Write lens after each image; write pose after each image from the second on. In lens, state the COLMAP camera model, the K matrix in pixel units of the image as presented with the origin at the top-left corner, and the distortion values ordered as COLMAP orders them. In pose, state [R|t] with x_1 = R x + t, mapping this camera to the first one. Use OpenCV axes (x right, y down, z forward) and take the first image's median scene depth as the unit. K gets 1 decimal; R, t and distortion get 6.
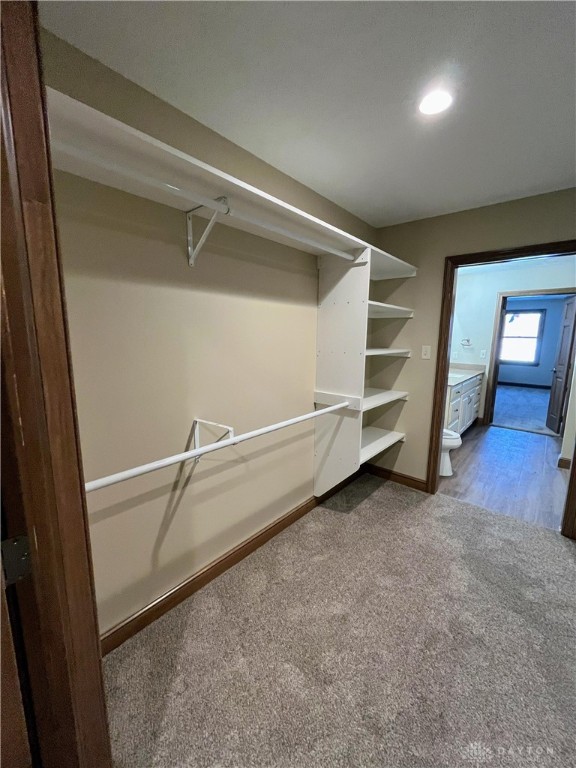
lens RADIAL K [[312.3, 0, 288.0], [0, 312.3, 383.6], [0, 0, 1]] dist [-0.000399, -0.000912]
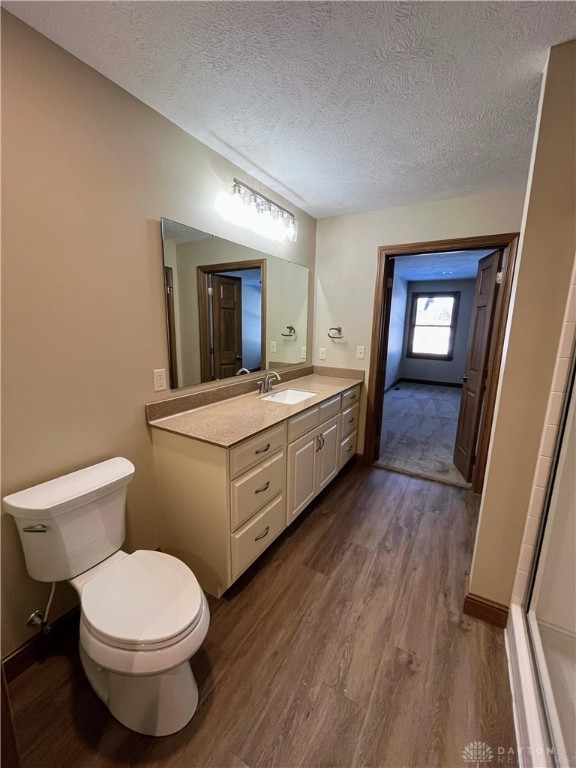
lens RADIAL K [[312.3, 0, 285.5], [0, 312.3, 381.4], [0, 0, 1]] dist [-0.000399, -0.000912]
pose [[0.985571, -0.022976, 0.167693, 0.617165], [0.017609, 0.999286, 0.033425, -0.099436], [-0.168341, -0.029990, 0.985272, 0.692677]]
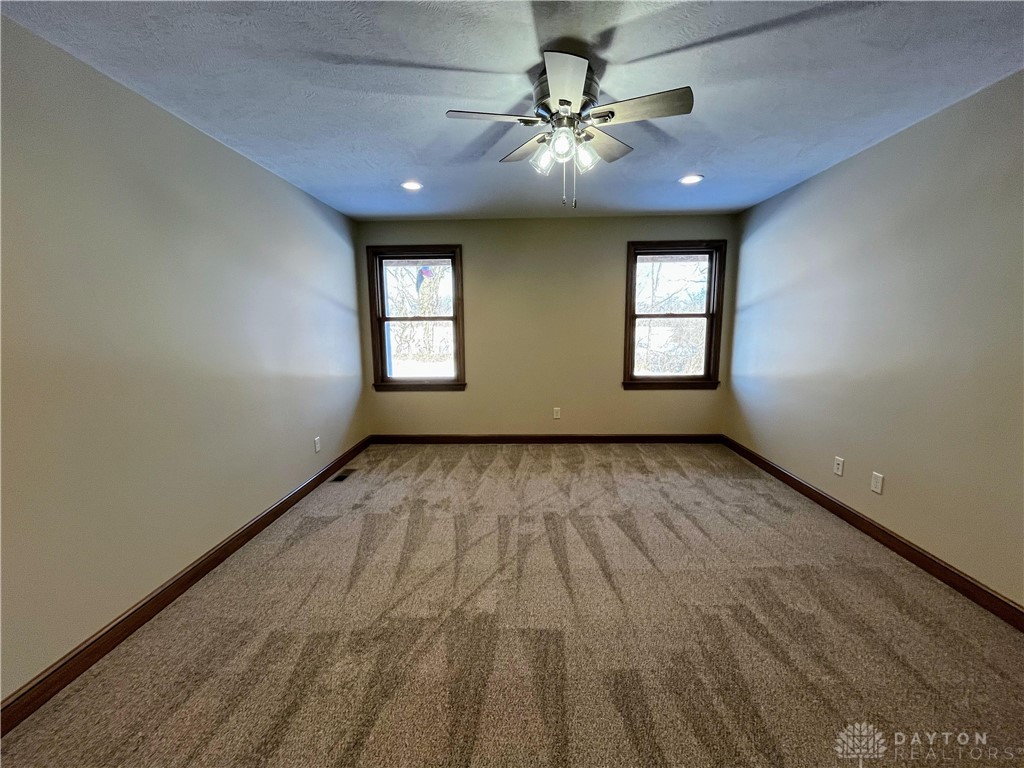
lens RADIAL K [[416.4, 0, 511.3], [0, 416.4, 388.0], [0, 0, 1]] dist [-0.000399, -0.000912]
pose [[0.784129, -0.118692, 0.609142, 1.453837], [0.116294, 0.992256, 0.043640, -0.206313], [-0.609604, 0.036620, 0.791860, 1.496144]]
